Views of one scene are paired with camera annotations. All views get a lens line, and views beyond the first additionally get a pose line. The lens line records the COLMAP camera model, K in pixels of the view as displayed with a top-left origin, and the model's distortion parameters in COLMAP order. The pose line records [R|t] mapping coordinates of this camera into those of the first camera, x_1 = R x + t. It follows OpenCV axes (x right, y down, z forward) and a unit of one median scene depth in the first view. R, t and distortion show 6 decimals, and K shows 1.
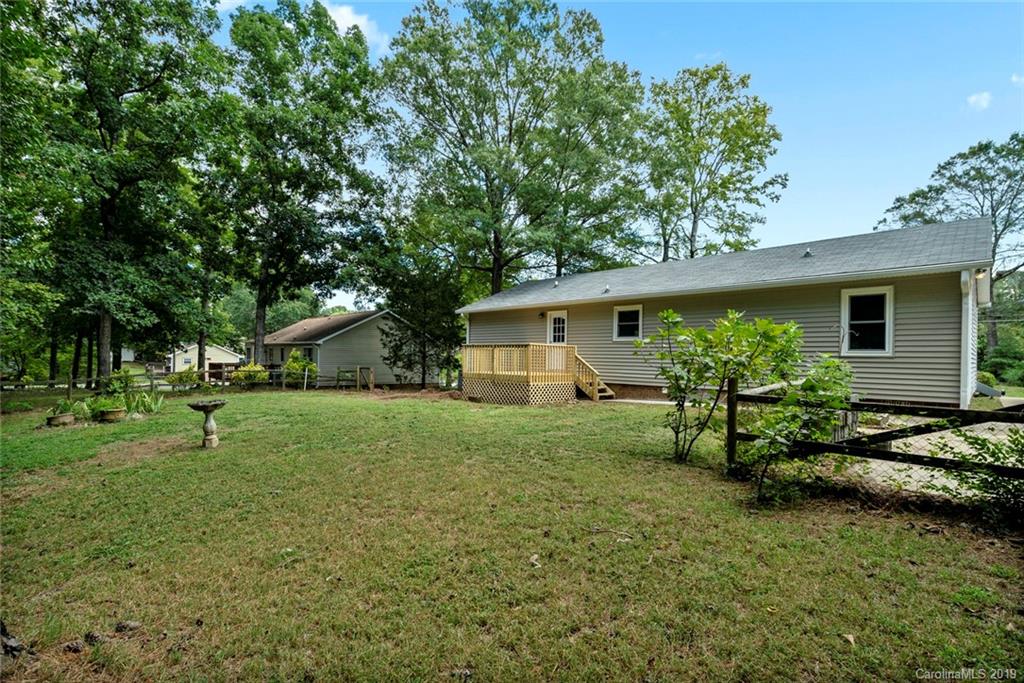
lens RADIAL K [[473.7, 0, 512.0], [0, 473.7, 341.5], [0, 0, 1]] dist [0.001372, 0.000371]
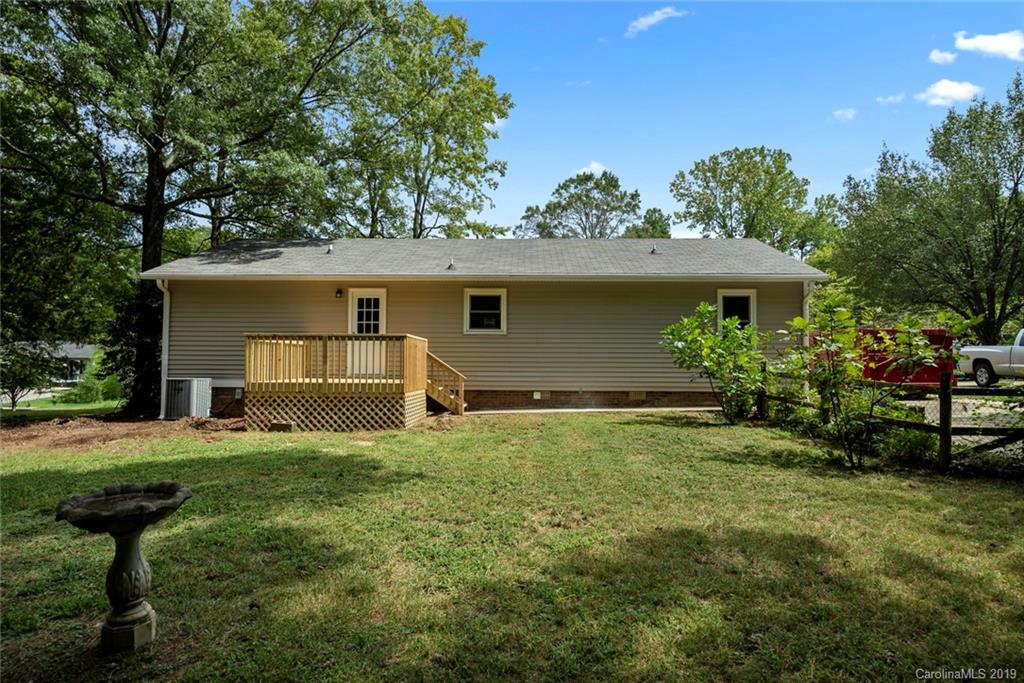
lens RADIAL K [[577.1, 0, 512.0], [0, 577.1, 341.5], [0, 0, 1]] dist [0.007422, -0.000062]
pose [[0.708151, 0.012346, 0.705953, -0.335693], [-0.015341, 0.999880, -0.002097, 0.010406], [-0.705894, -0.009345, 0.708255, 0.255596]]
